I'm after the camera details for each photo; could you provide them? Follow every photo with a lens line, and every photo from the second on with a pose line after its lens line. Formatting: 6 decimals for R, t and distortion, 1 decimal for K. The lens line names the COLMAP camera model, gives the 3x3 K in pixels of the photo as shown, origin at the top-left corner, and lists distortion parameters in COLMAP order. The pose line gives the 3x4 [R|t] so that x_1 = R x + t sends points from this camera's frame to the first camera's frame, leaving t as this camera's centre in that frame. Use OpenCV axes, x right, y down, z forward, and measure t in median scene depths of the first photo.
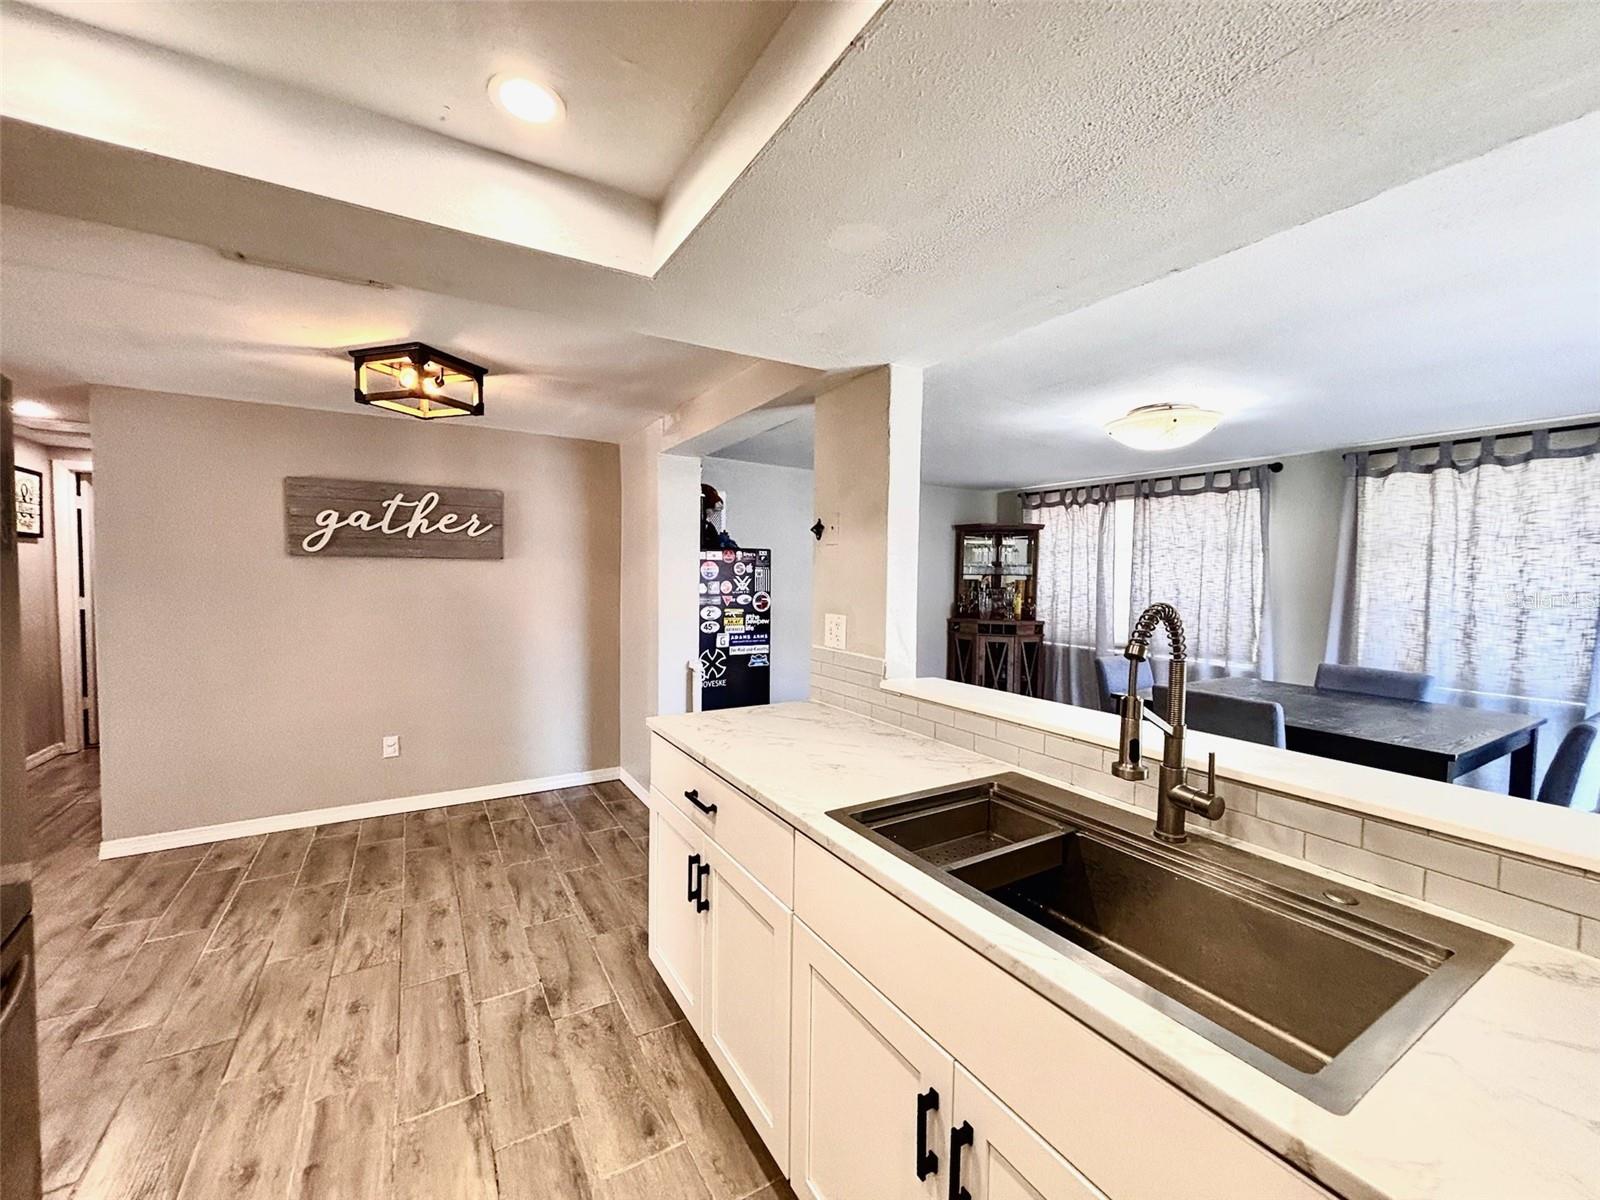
lens RADIAL K [[645.2, 0, 796.3], [0, 645.2, 598.0], [0, 0, 1]] dist [0.005203, -0.003937]
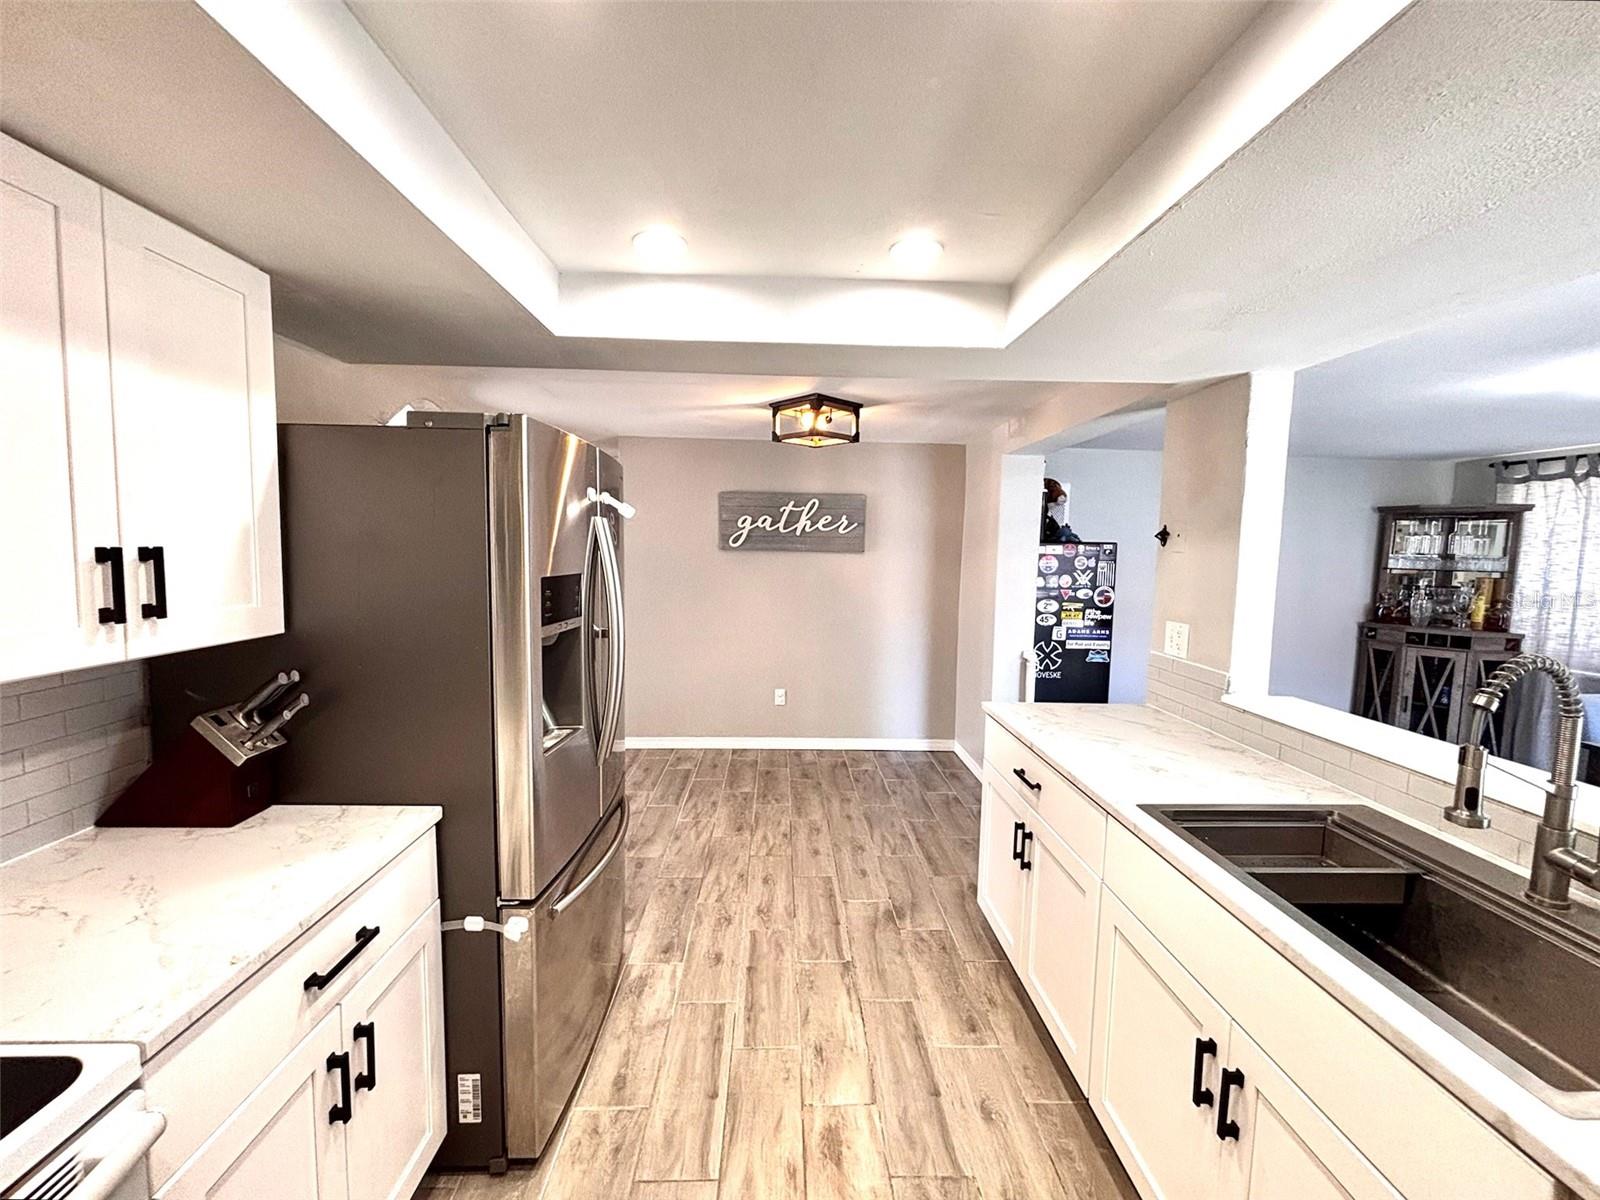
lens RADIAL K [[645.2, 0, 796.3], [0, 645.2, 598.0], [0, 0, 1]] dist [0.005203, -0.003937]
pose [[0.872065, 0.044934, -0.487324, 0.026114], [-0.027789, 0.998716, 0.042359, -0.031475], [0.488601, -0.023398, 0.872193, -0.134362]]
